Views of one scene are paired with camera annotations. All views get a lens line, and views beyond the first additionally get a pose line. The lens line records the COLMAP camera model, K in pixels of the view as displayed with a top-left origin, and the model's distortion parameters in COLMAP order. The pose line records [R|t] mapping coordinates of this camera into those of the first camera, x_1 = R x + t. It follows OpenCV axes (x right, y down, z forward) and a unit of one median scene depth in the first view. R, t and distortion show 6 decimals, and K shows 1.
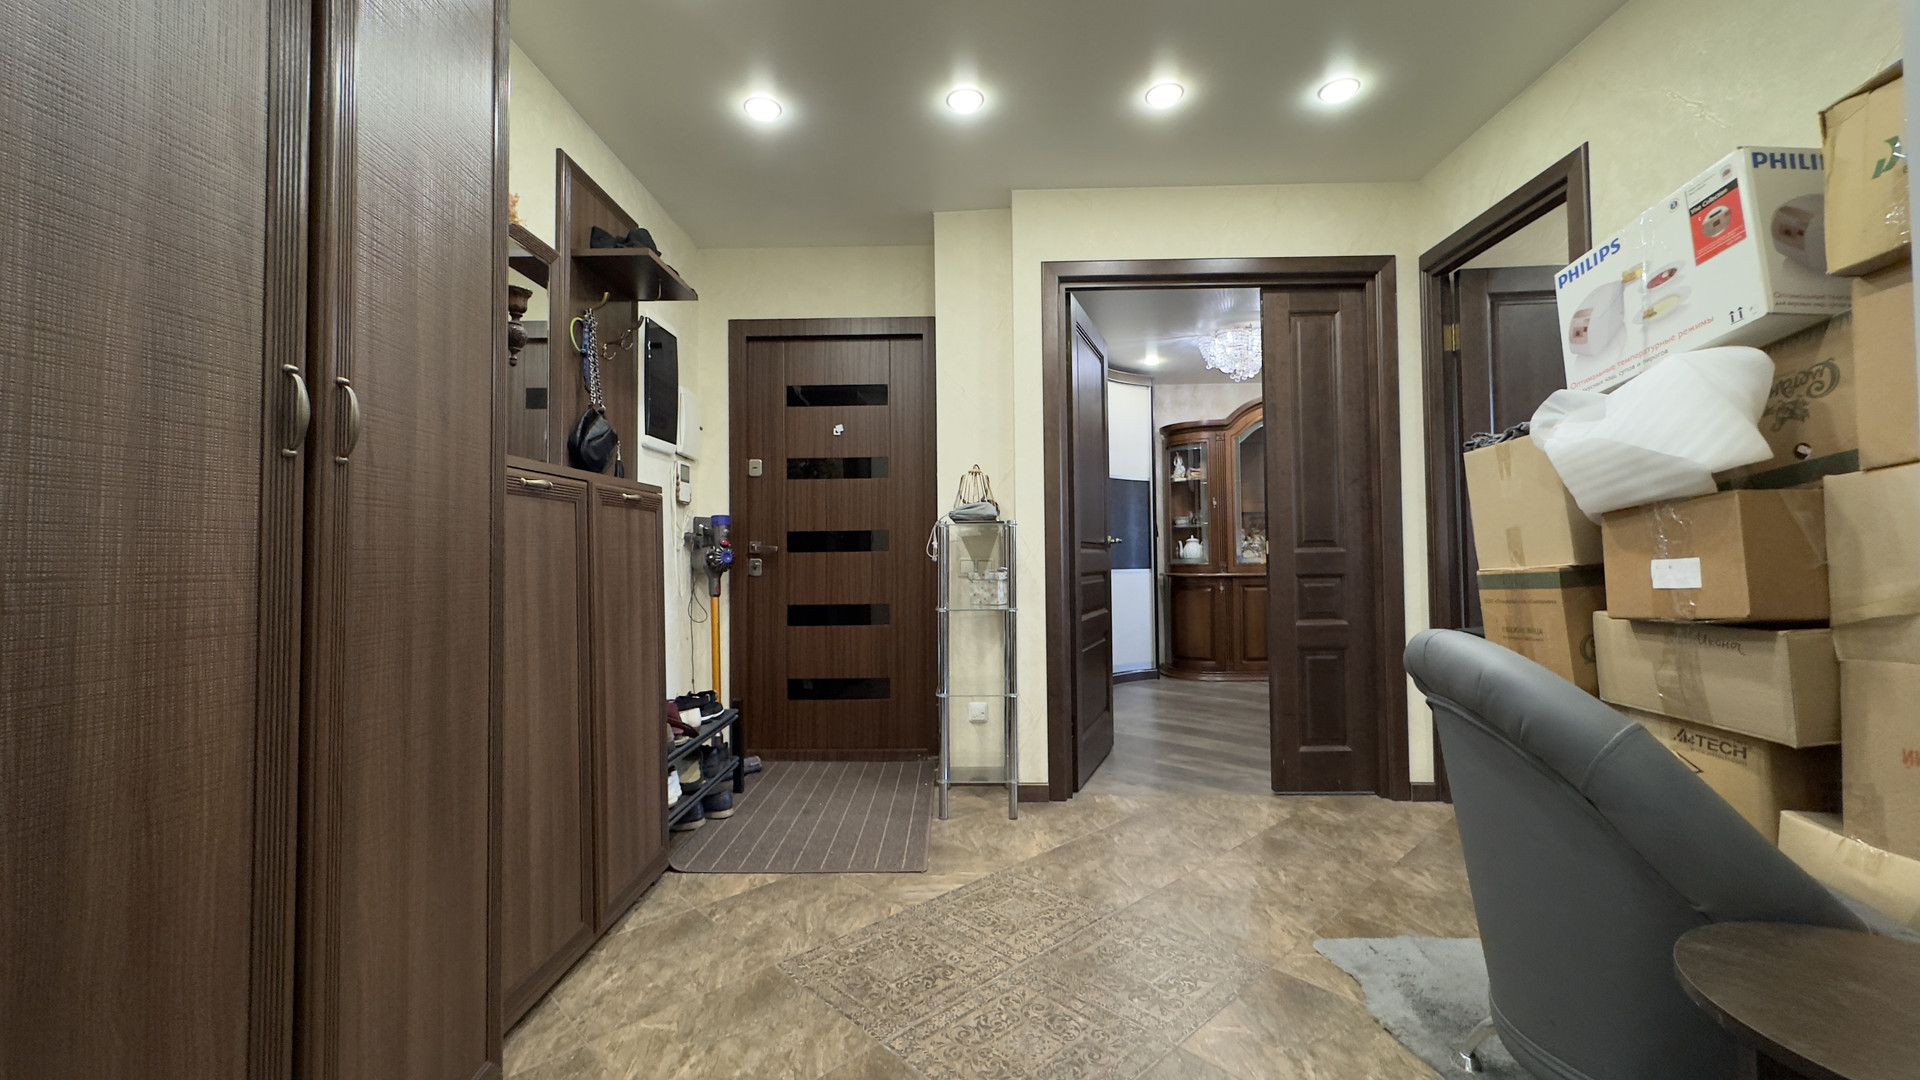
lens RADIAL K [[791.9, 0, 931.4], [0, 791.9, 535.7], [0, 0, 1]] dist [-0.002951, -0.000026]
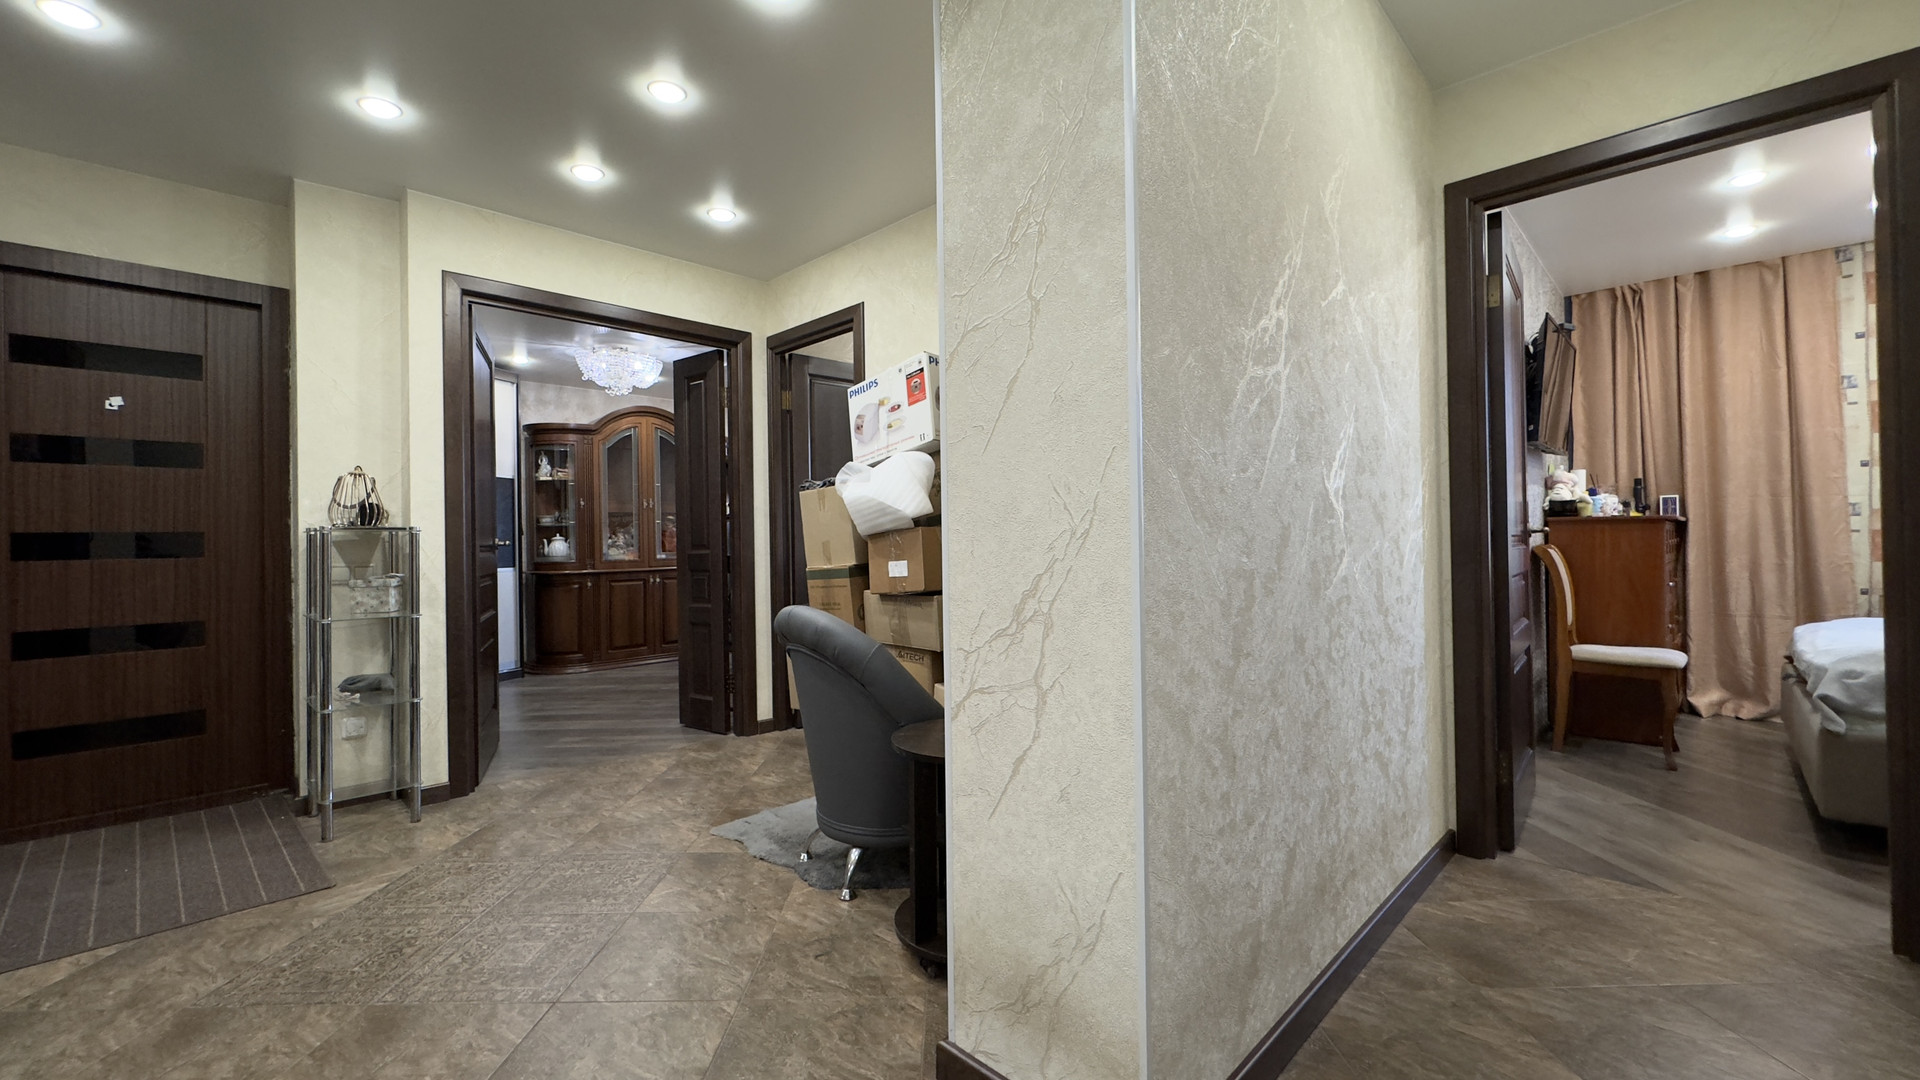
lens RADIAL K [[791.9, 0, 989.4], [0, 791.9, 545.5], [0, 0, 1]] dist [-0.002951, -0.000026]
pose [[0.654044, -0.004710, 0.756442, -0.213066], [-0.012818, 0.999768, 0.017307, -0.026476], [-0.756348, -0.021016, 0.653832, -0.246650]]
